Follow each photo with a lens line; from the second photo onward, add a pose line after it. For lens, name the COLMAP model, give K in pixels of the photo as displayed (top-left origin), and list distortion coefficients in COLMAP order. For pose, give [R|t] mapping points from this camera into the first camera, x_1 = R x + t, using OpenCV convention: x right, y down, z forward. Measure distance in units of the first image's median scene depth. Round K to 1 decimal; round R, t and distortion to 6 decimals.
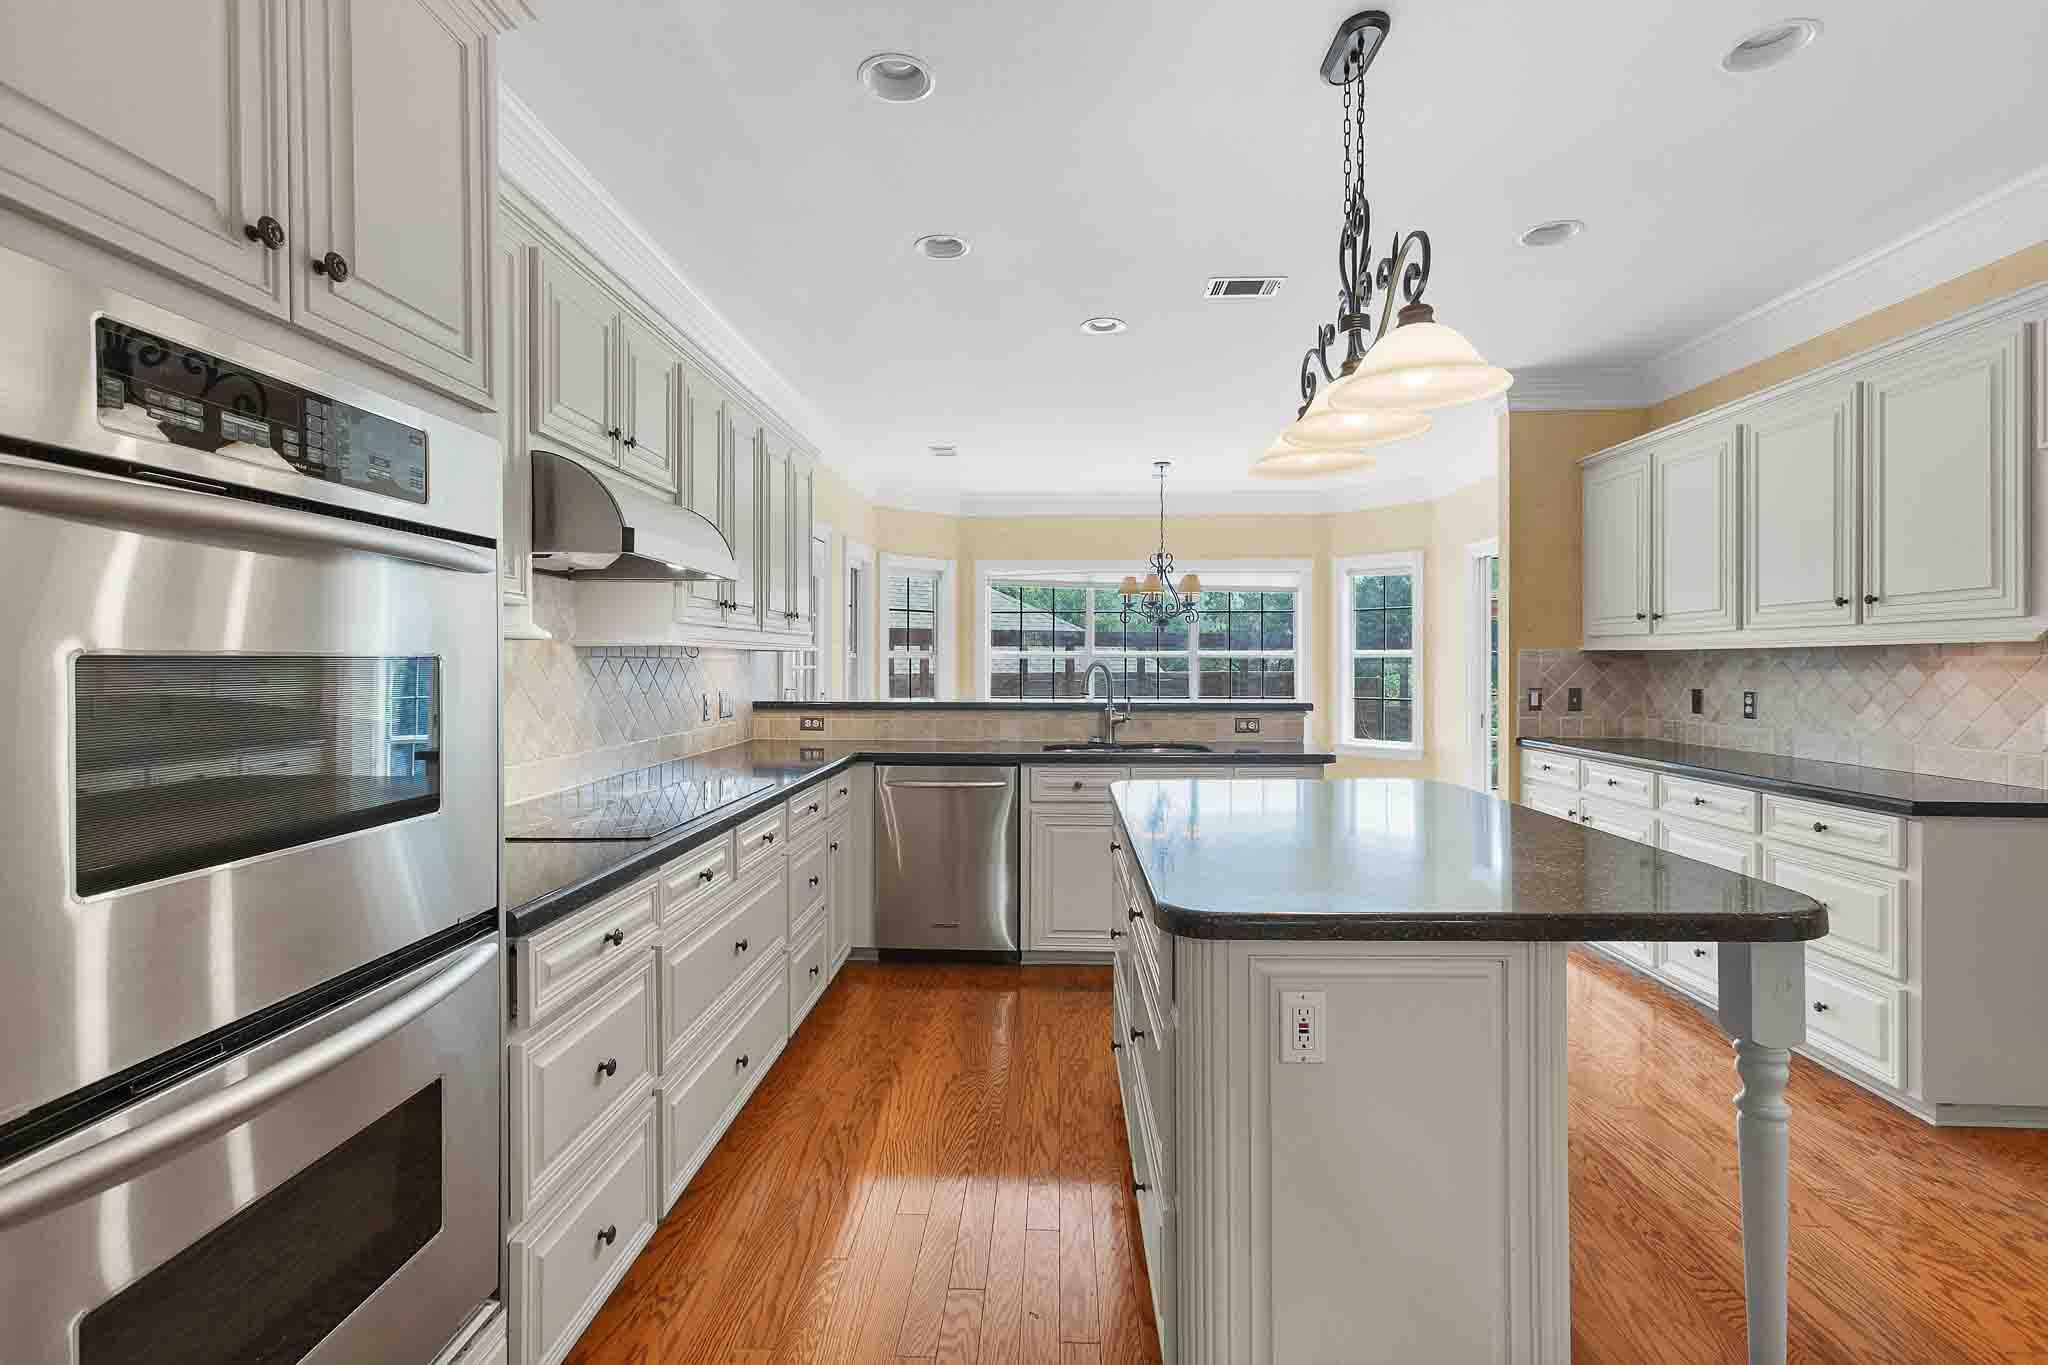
lens RADIAL K [[923.8, 0, 1017.2], [0, 923.8, 662.1], [0, 0, 1]] dist [-0.000229, 0.010941]
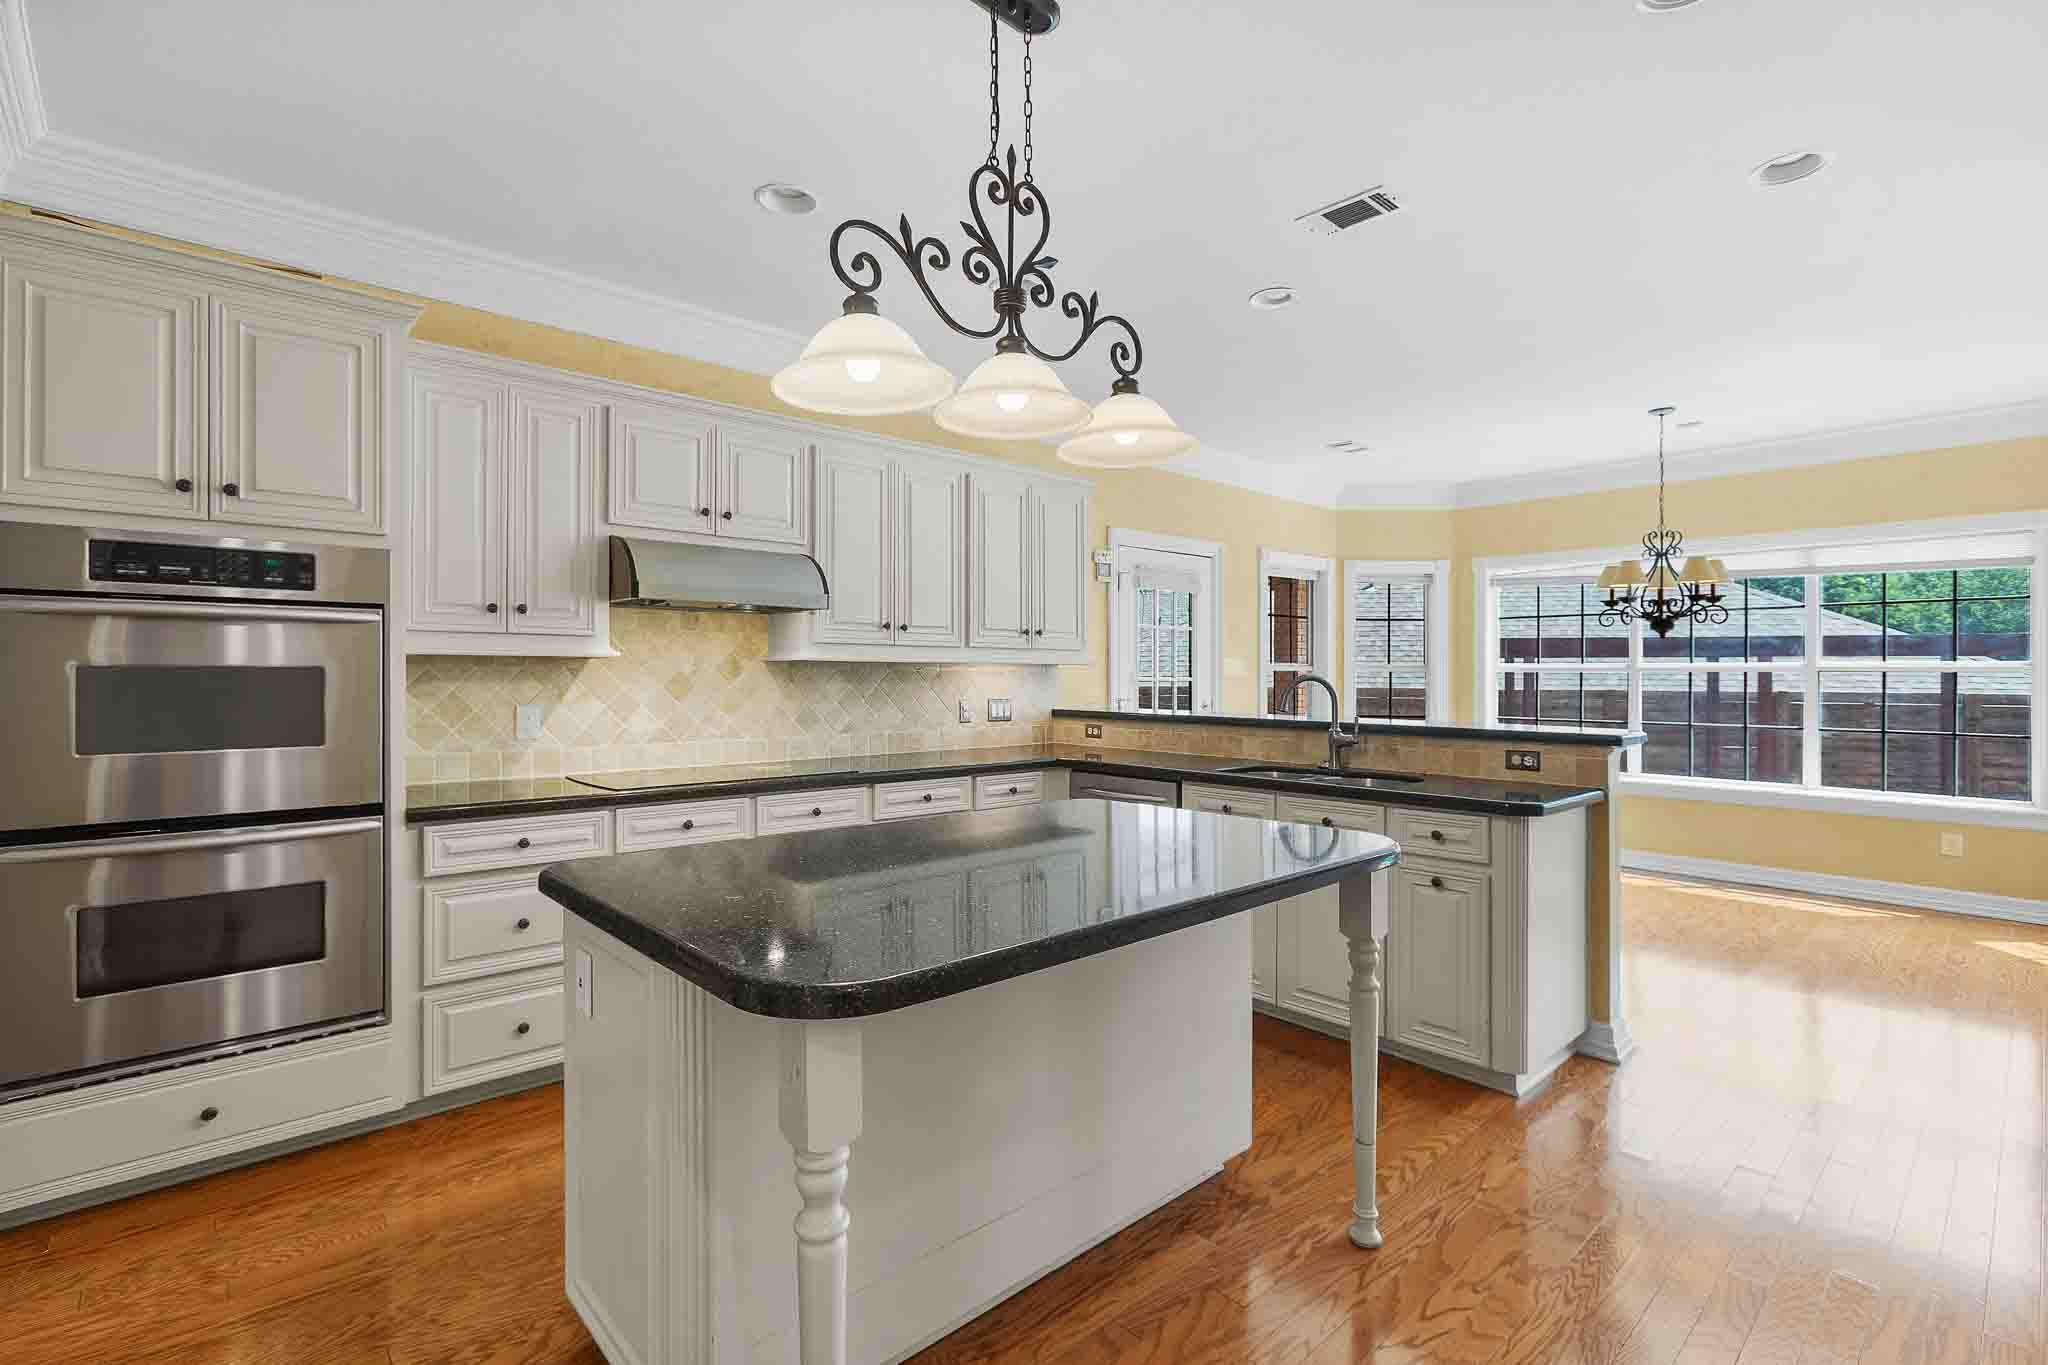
lens RADIAL K [[927.2, 0, 1009.2], [0, 927.2, 670.7], [0, 0, 1]] dist [-0.022119, 0.010448]
pose [[0.708958, 0.001000, -0.705250, 0.353361], [-0.004963, 0.999981, -0.003571, -0.000089], [0.705233, 0.006031, 0.708950, 0.123931]]
